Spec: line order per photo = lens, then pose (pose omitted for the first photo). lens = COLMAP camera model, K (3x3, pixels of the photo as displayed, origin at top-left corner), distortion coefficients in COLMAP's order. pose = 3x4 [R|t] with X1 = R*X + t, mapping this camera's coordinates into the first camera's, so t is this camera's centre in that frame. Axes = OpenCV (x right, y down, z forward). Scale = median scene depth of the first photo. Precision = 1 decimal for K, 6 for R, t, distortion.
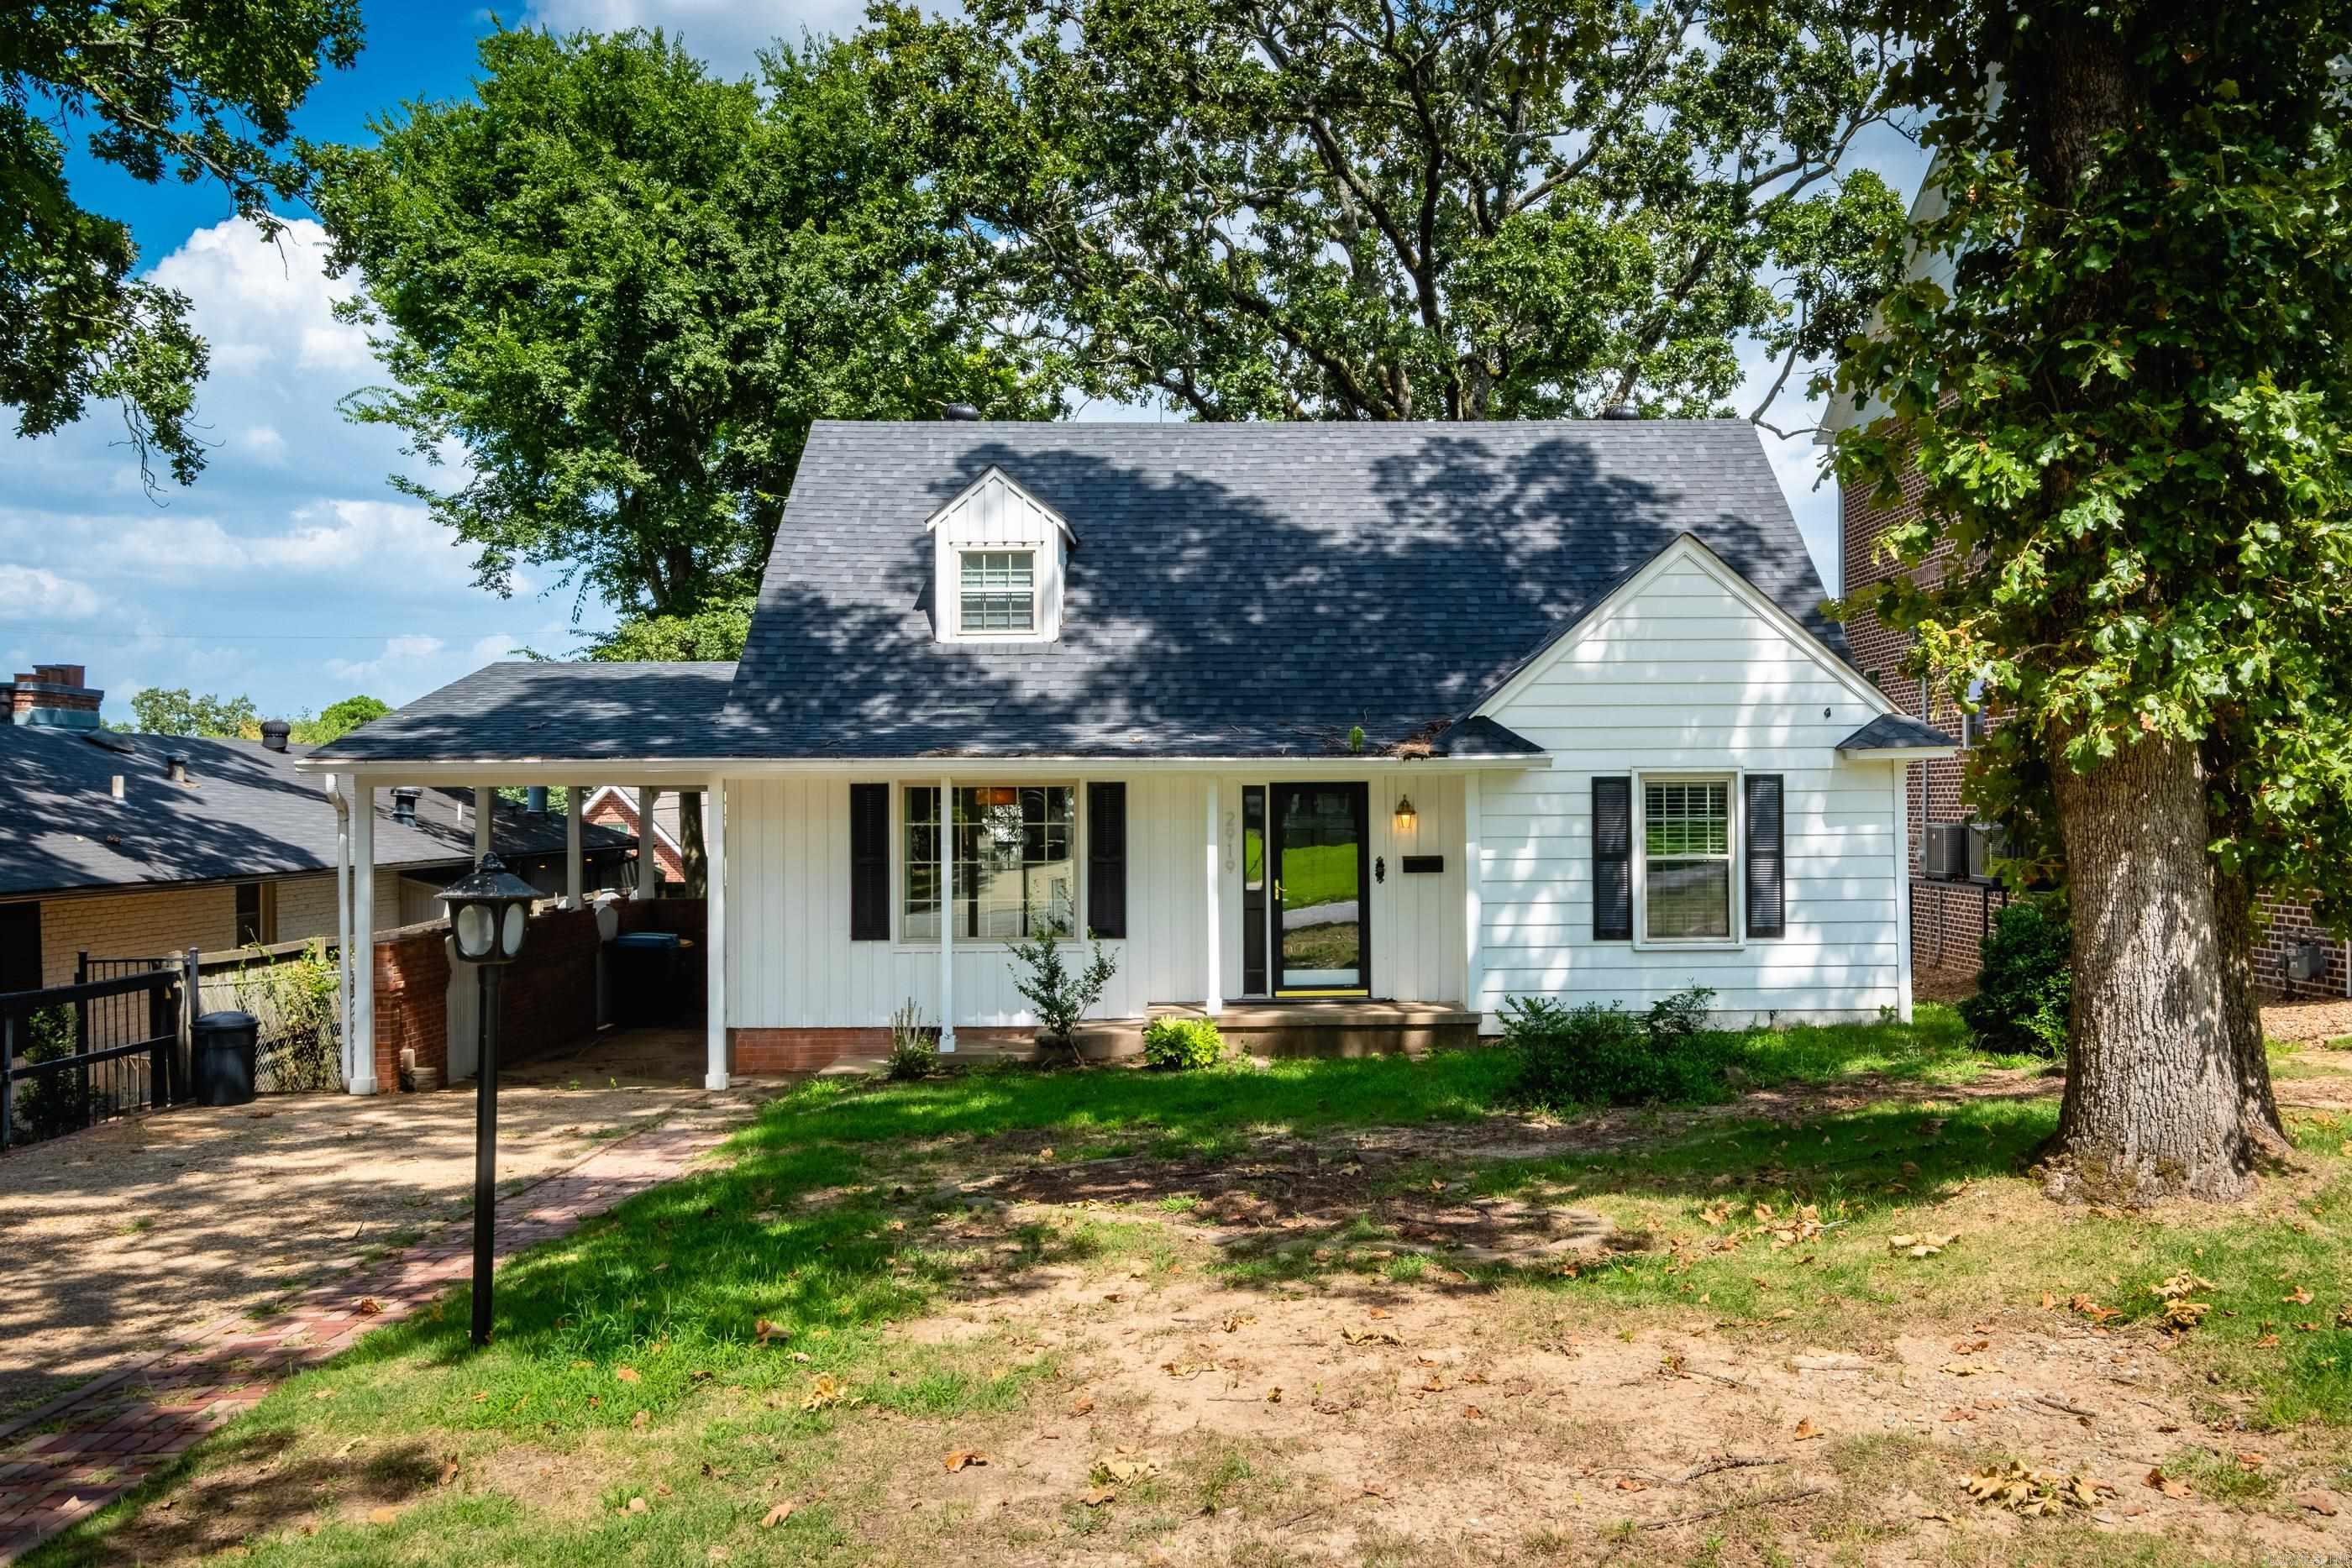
lens RADIAL K [[1825.4, 0, 1322.2], [0, 1825.4, 786.2], [0, 0, 1]] dist [0.000215, -0.001775]
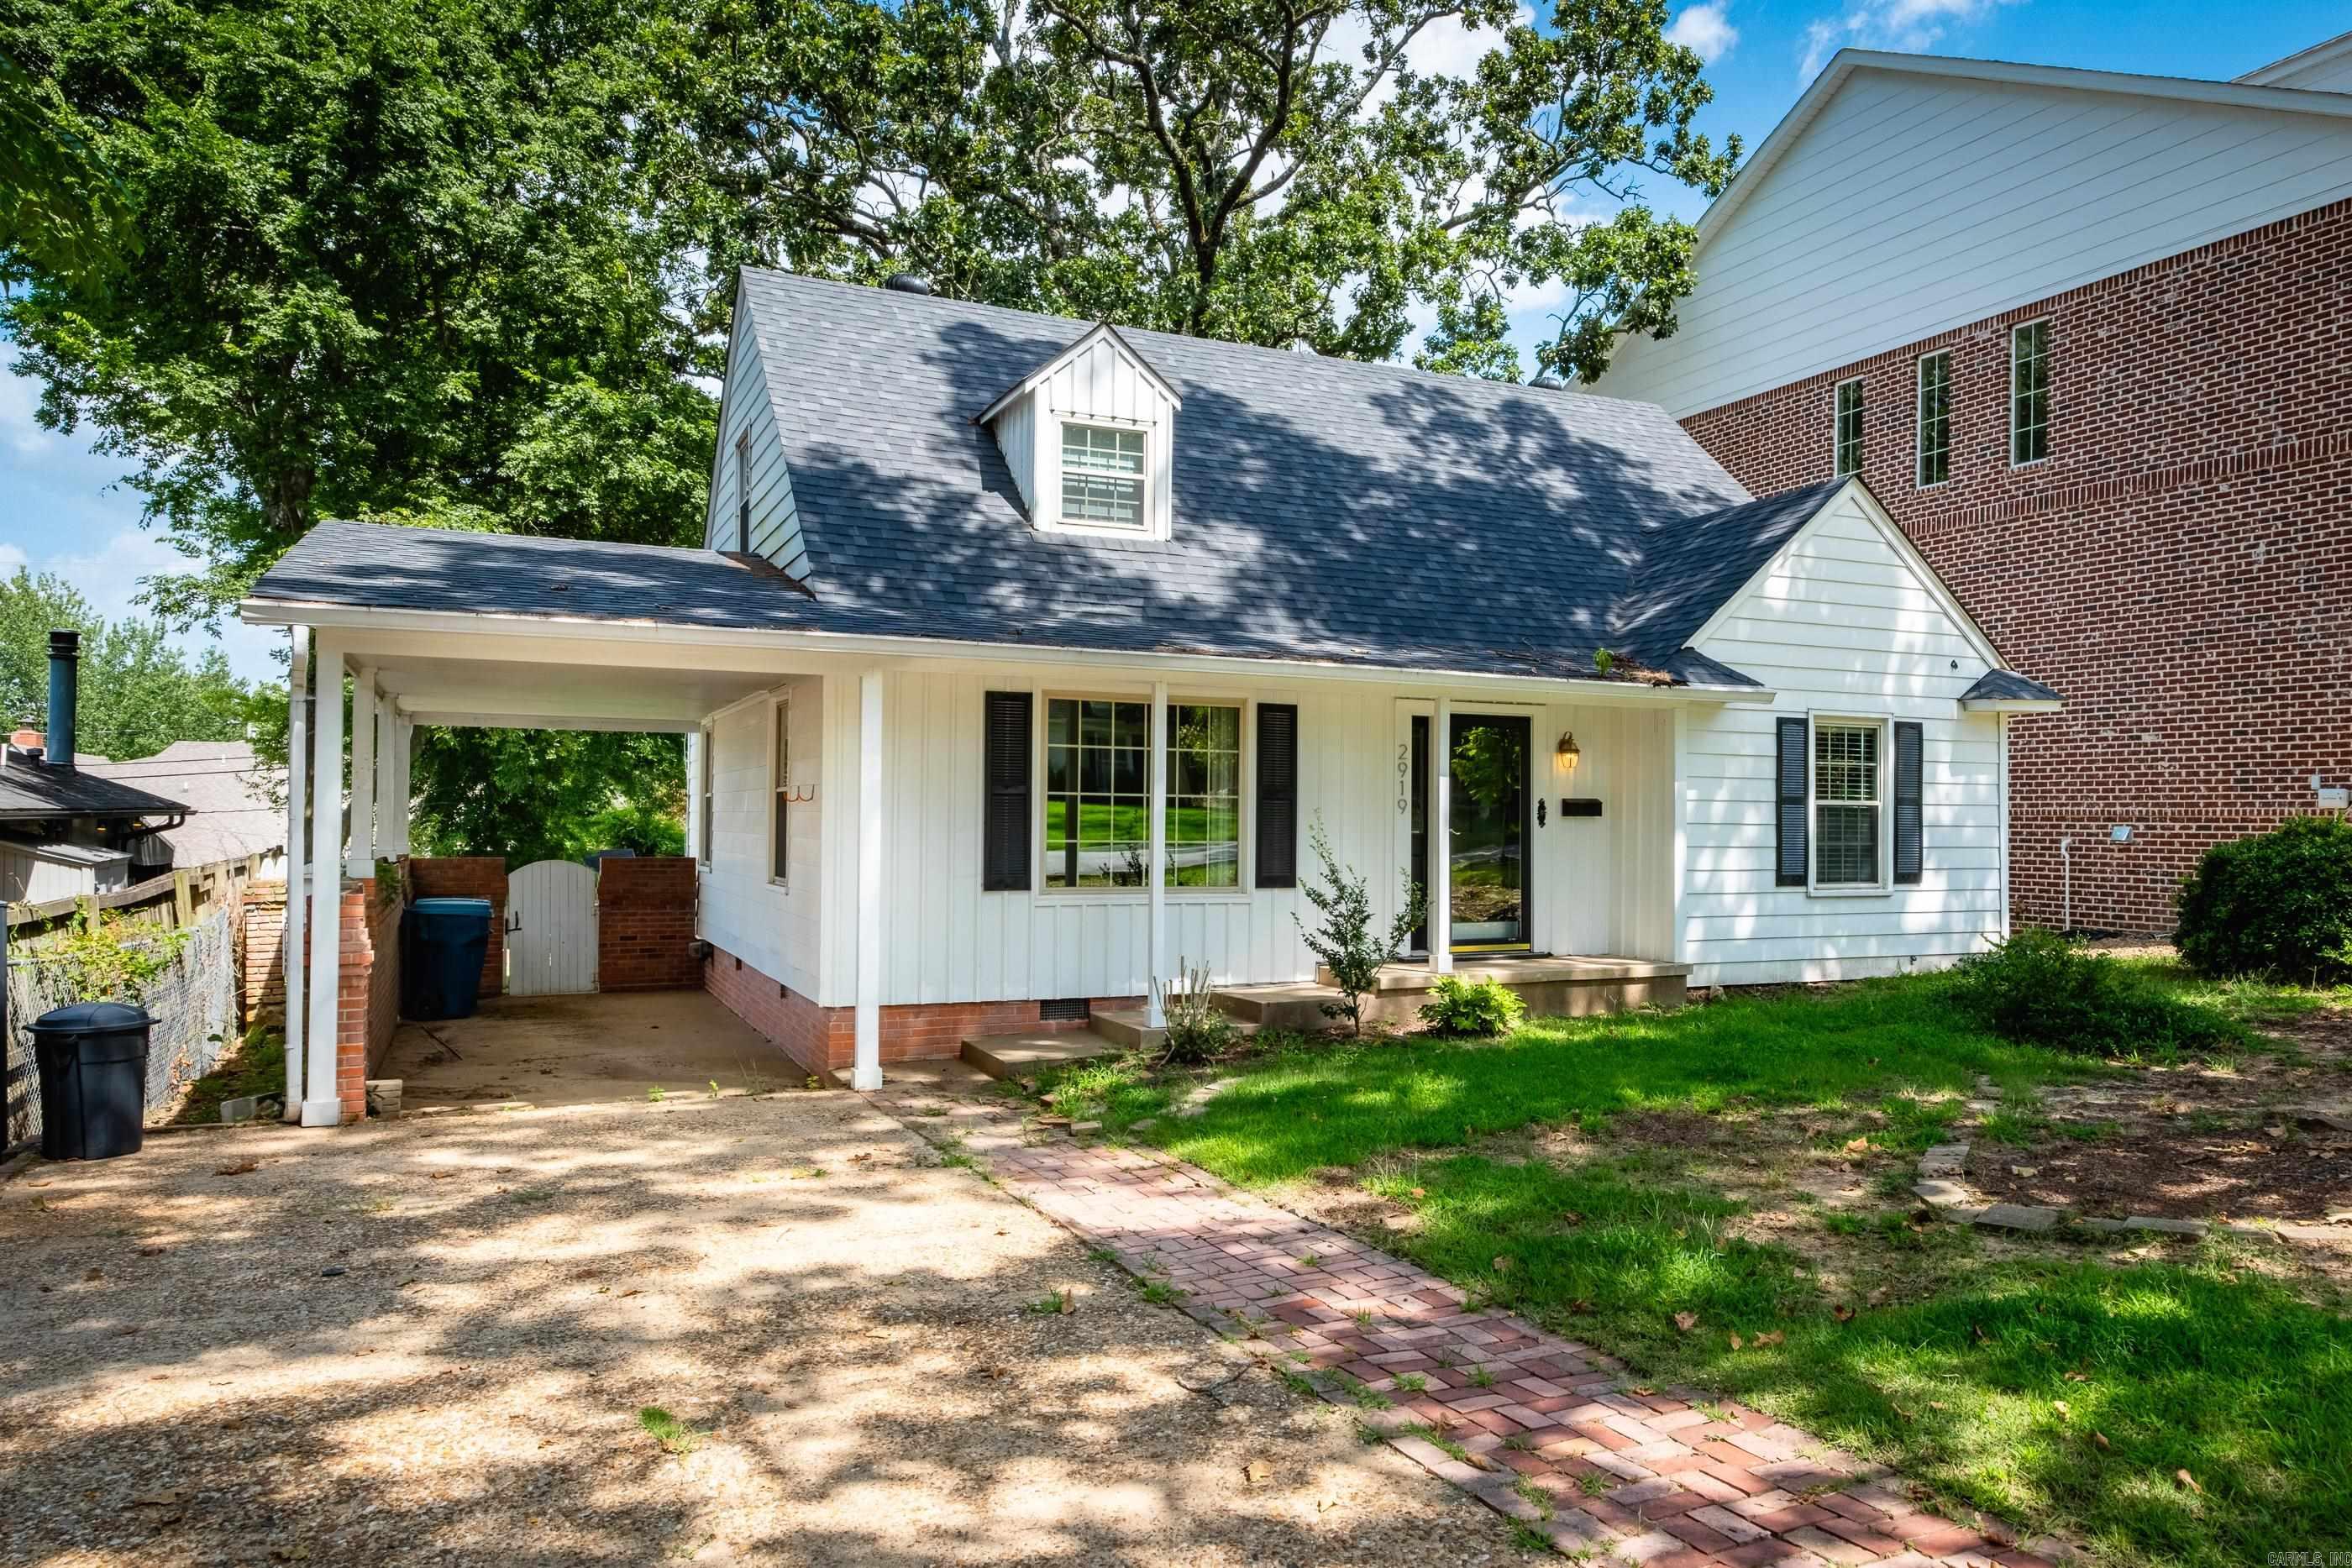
lens RADIAL K [[1517.2, 0, 1173.0], [0, 1517.2, 794.9], [0, 0, 1]] dist [-0.003181, 0.000957]
pose [[0.920070, 0.023050, 0.391076, -0.438643], [-0.019284, 0.999722, -0.013555, 0.050696], [-0.391280, 0.004930, 0.920259, 0.368620]]
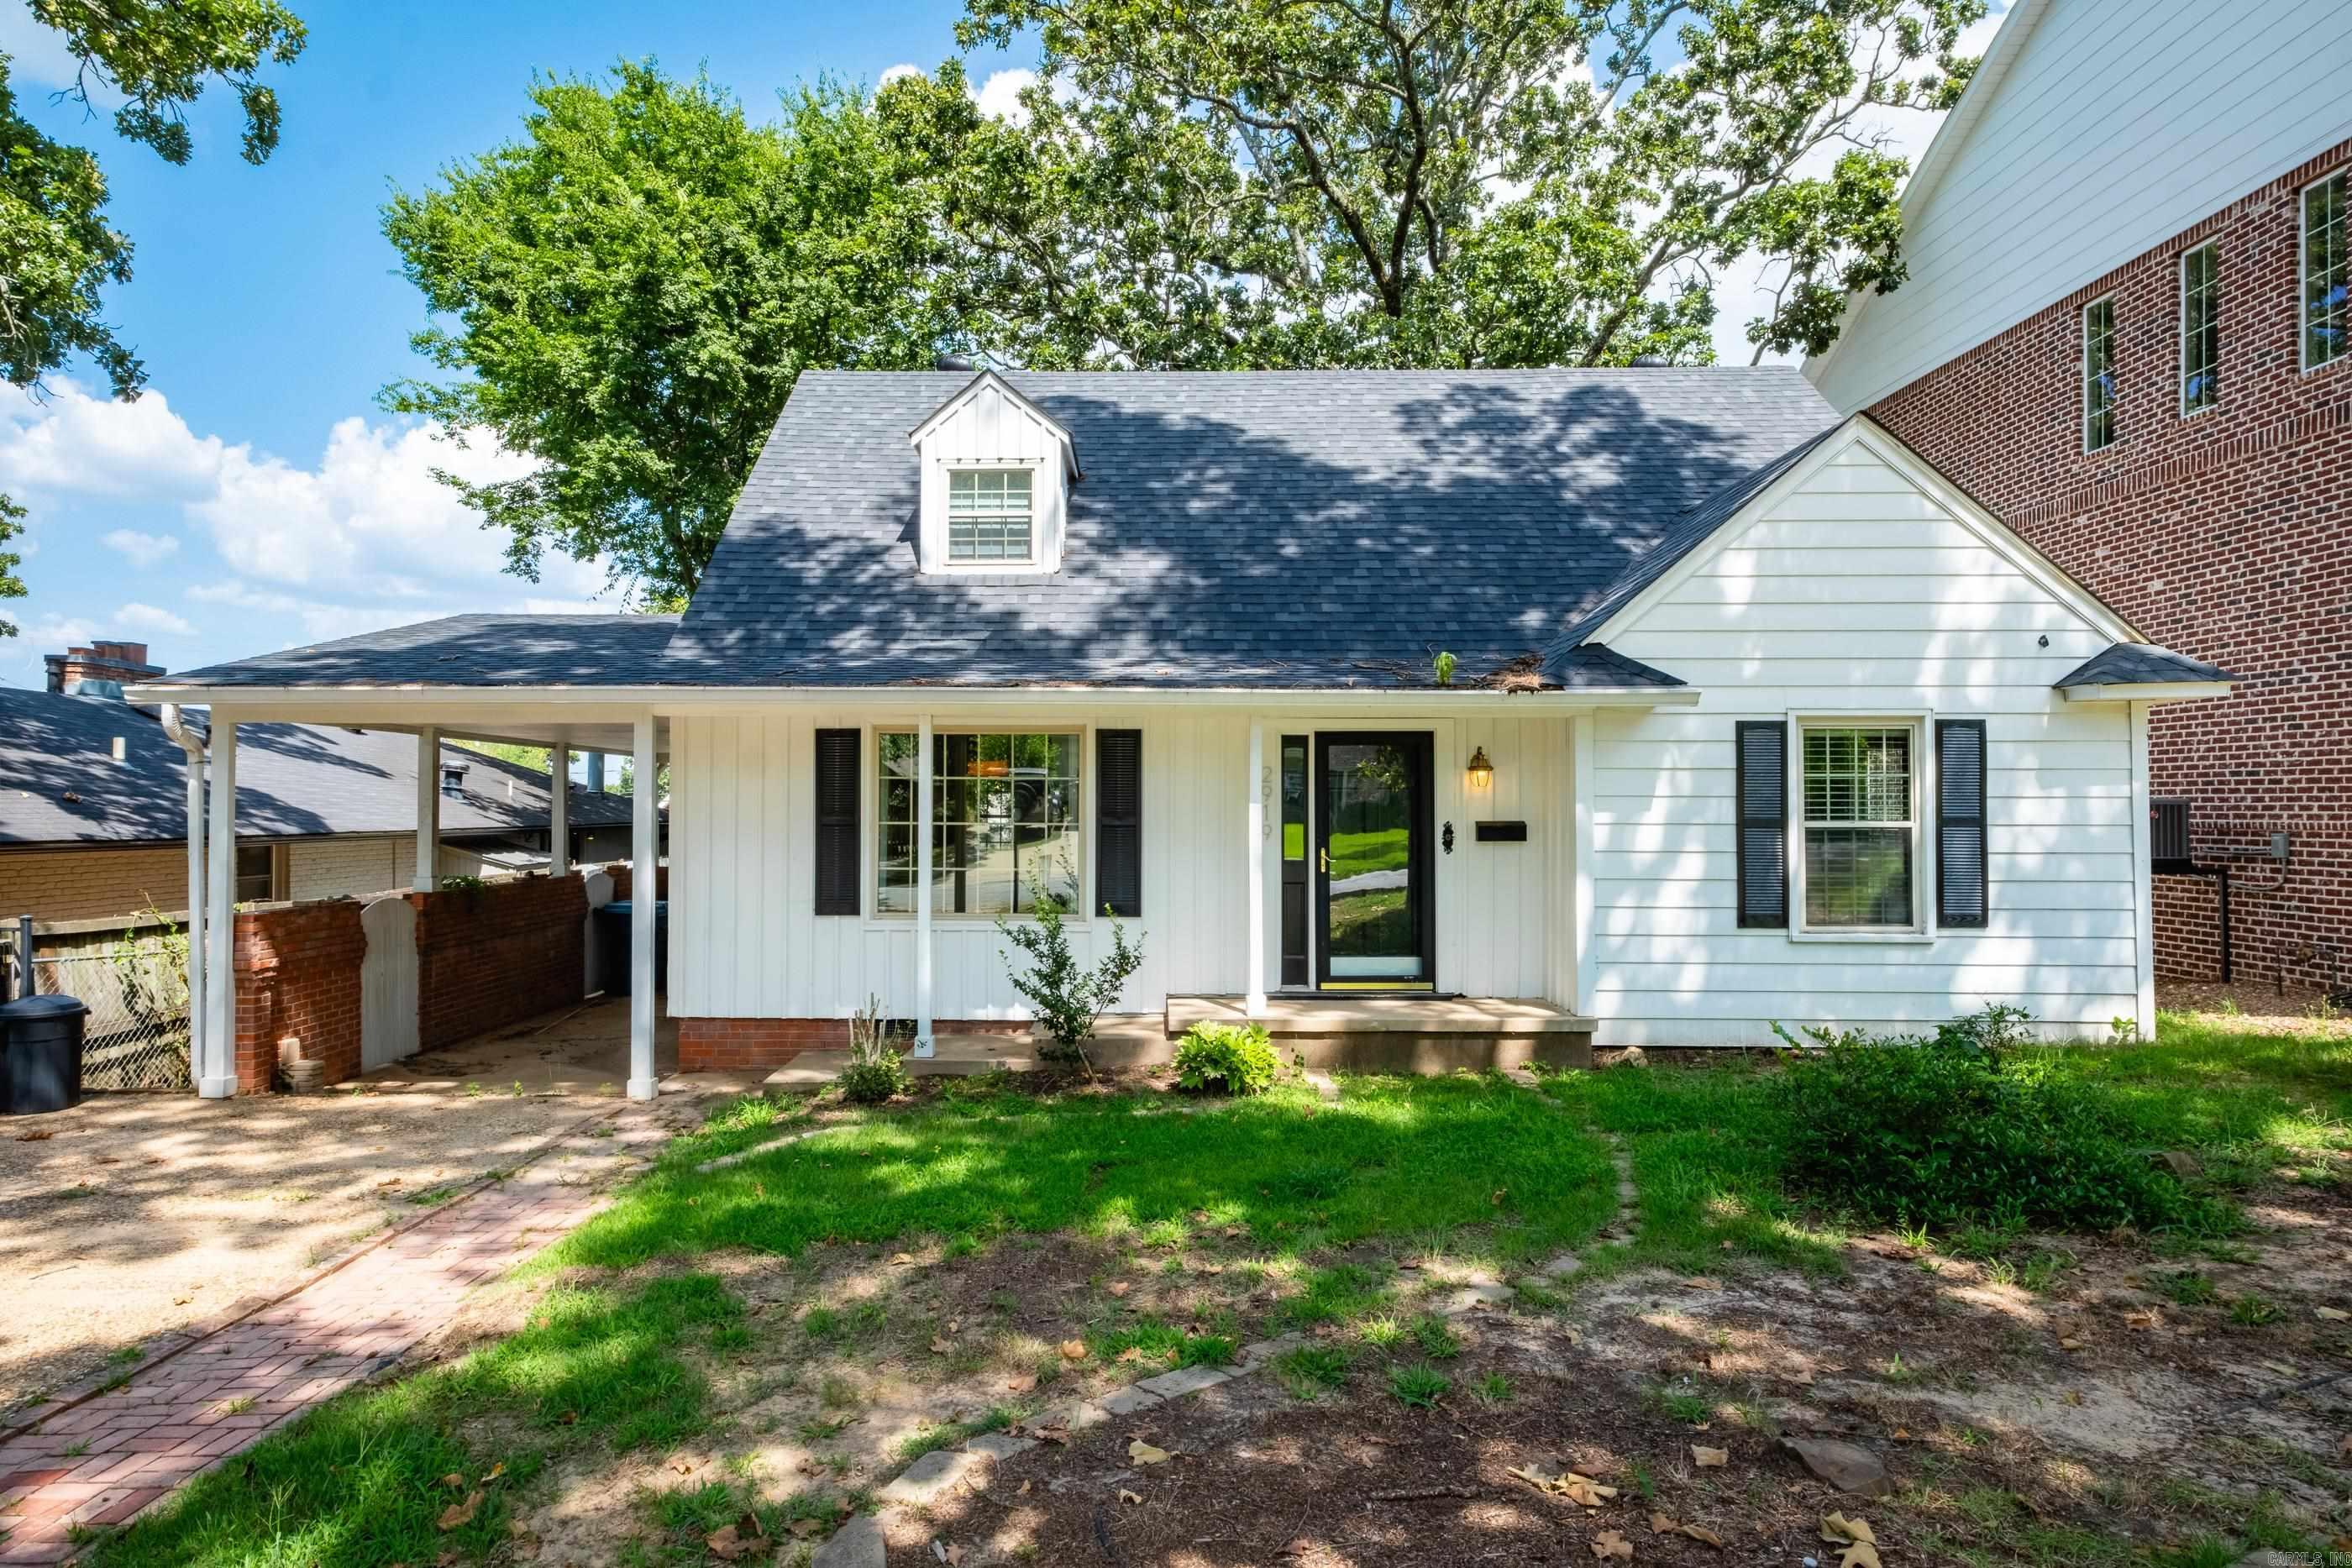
lens RADIAL K [[1232.3, 0, 1177.4], [0, 1232.3, 778.7], [0, 0, 1]] dist [0.019287, -0.010247]
pose [[0.999488, 0.009466, -0.030561, -0.074423], [-0.010016, 0.999789, -0.017911, 0.030276], [0.030385, 0.018208, 0.999372, 0.435649]]
